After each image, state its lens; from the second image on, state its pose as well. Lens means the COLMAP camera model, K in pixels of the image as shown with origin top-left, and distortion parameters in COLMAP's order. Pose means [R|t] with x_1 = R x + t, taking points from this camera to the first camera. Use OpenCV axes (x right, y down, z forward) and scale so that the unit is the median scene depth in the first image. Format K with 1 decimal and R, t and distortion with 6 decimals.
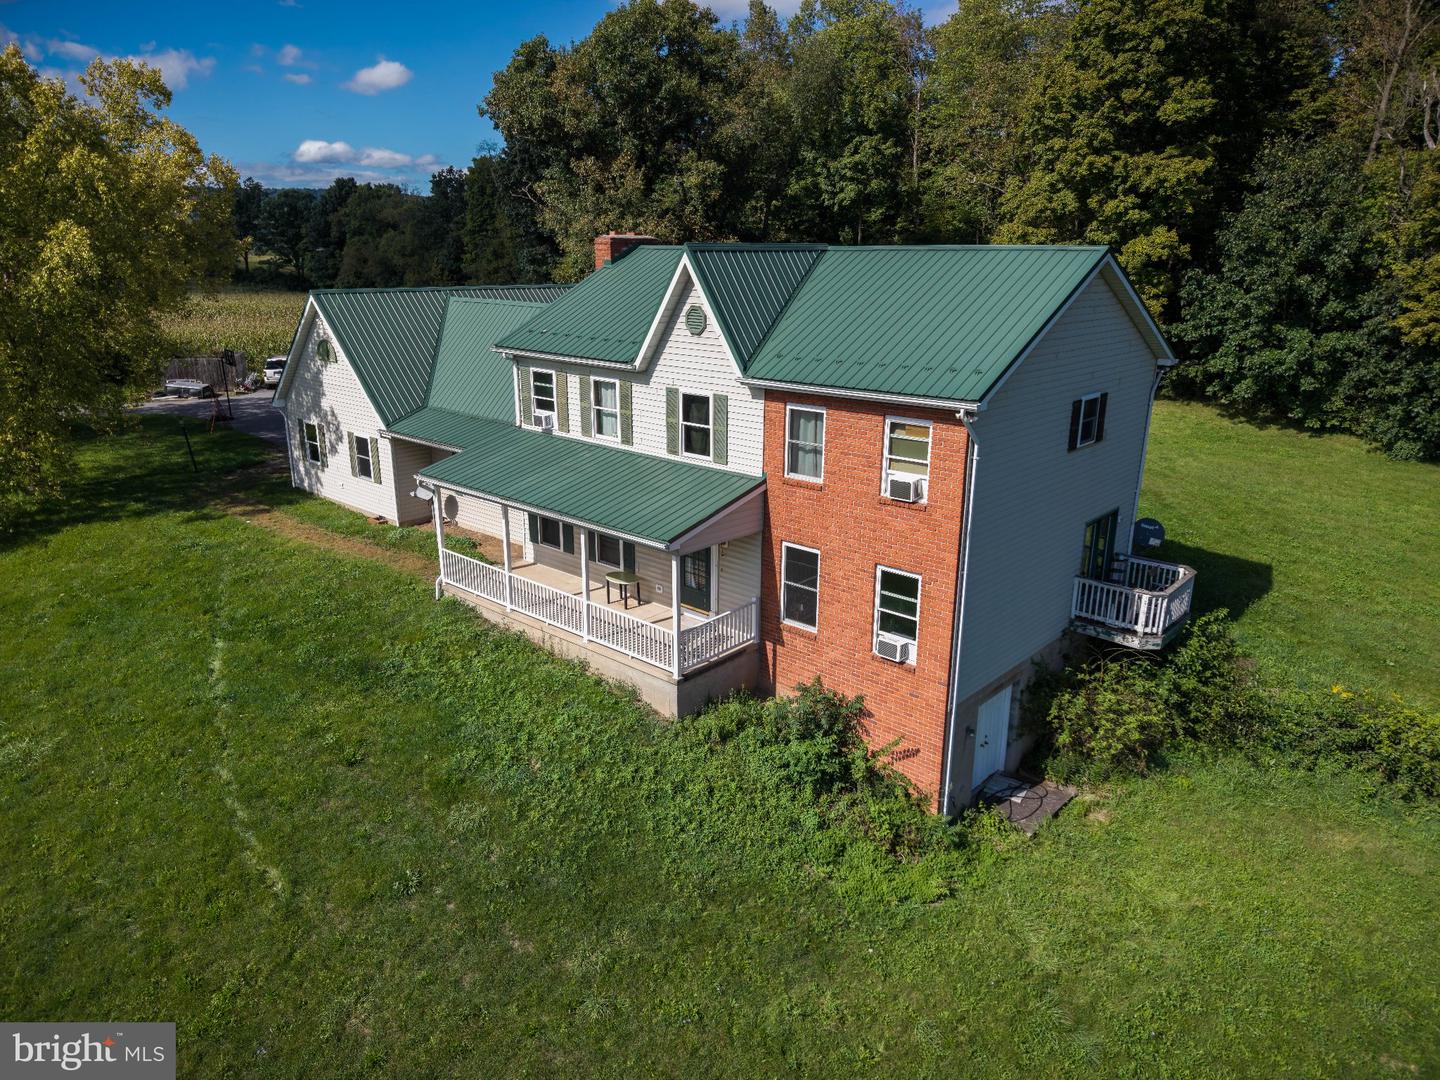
lens RADIAL K [[956.7, 0, 720.2], [0, 956.7, 550.2], [0, 0, 1]] dist [0.029047, -0.025755]
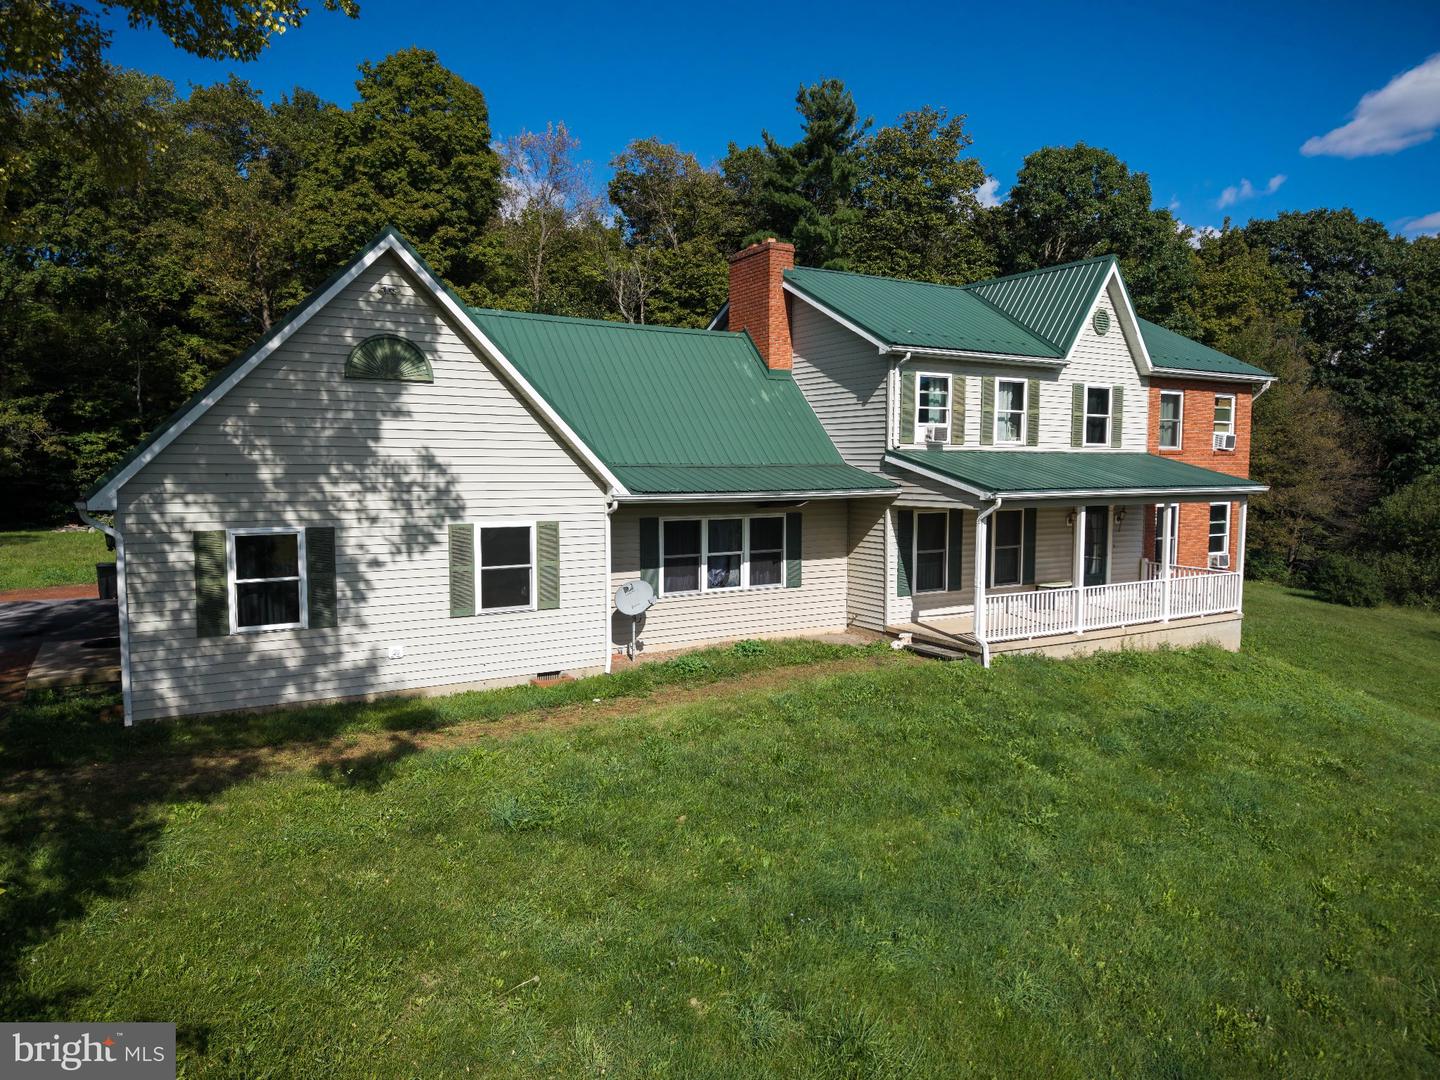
lens RADIAL K [[956.7, 0, 718.0], [0, 956.7, 543.5], [0, 0, 1]] dist [0.029047, -0.025755]
pose [[0.286631, -0.084081, 0.954344, -0.846612], [0.284107, 0.958792, -0.000857, -0.078907], [-0.914946, 0.271382, 0.298708, 0.773622]]
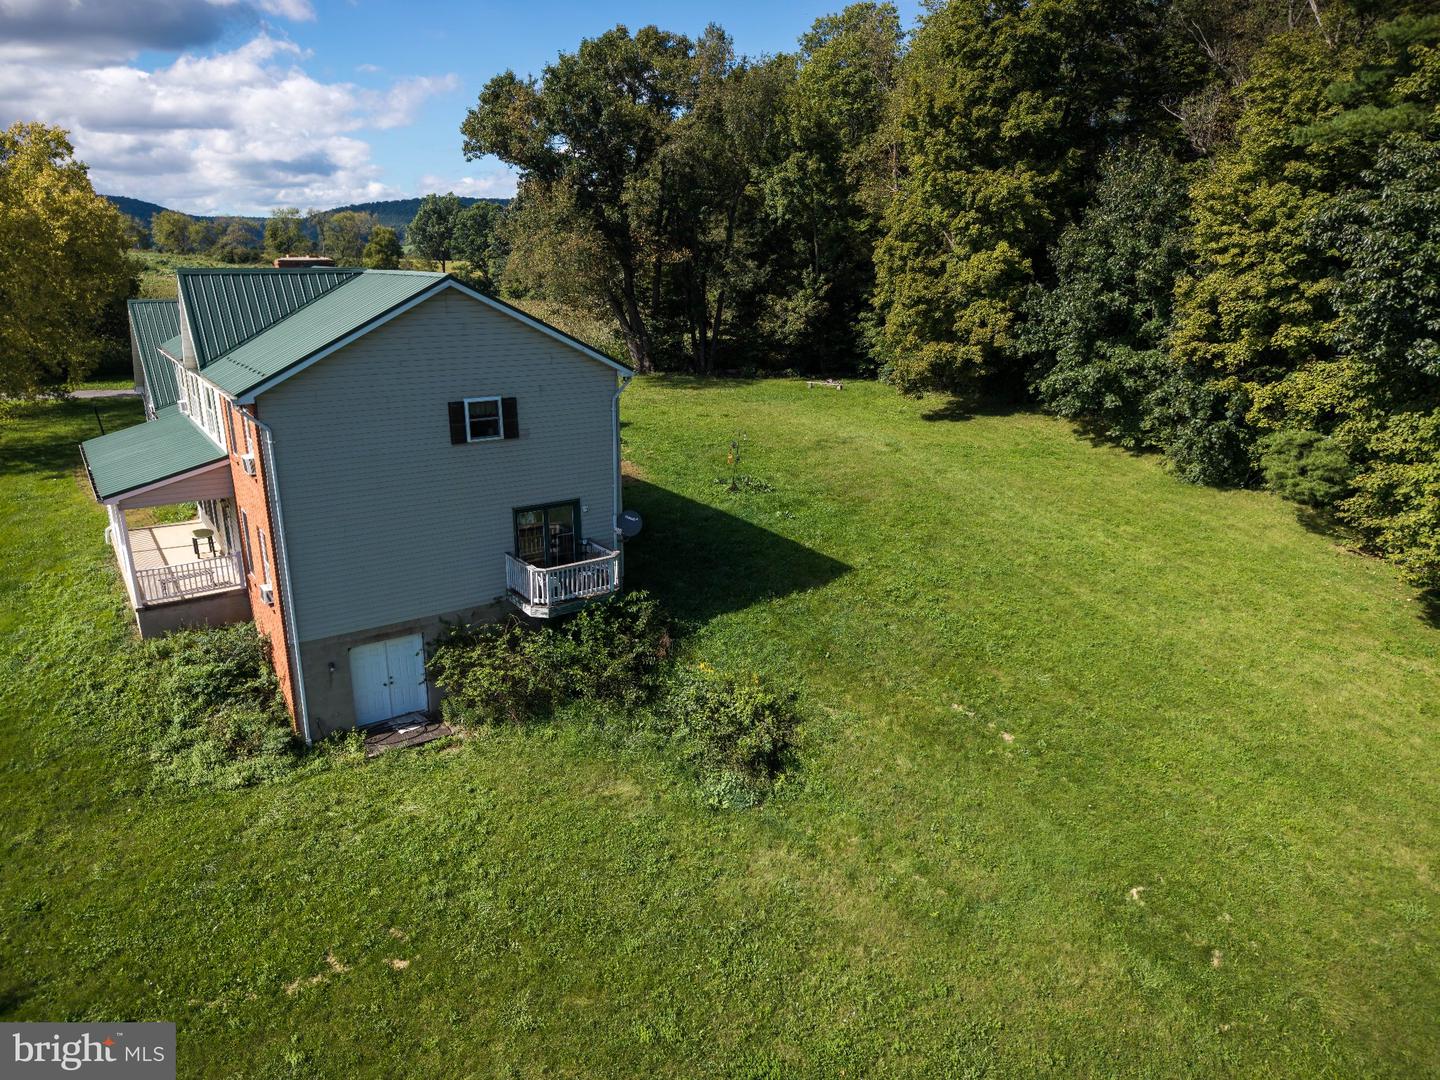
lens RADIAL K [[956.7, 0, 724.4], [0, 956.7, 550.0], [0, 0, 1]] dist [0.029047, -0.025755]
pose [[0.974946, 0.063667, -0.213136, 0.638247], [-0.064329, 0.997921, 0.003835, 0.001491], [0.212937, 0.009972, 0.977015, -0.062761]]
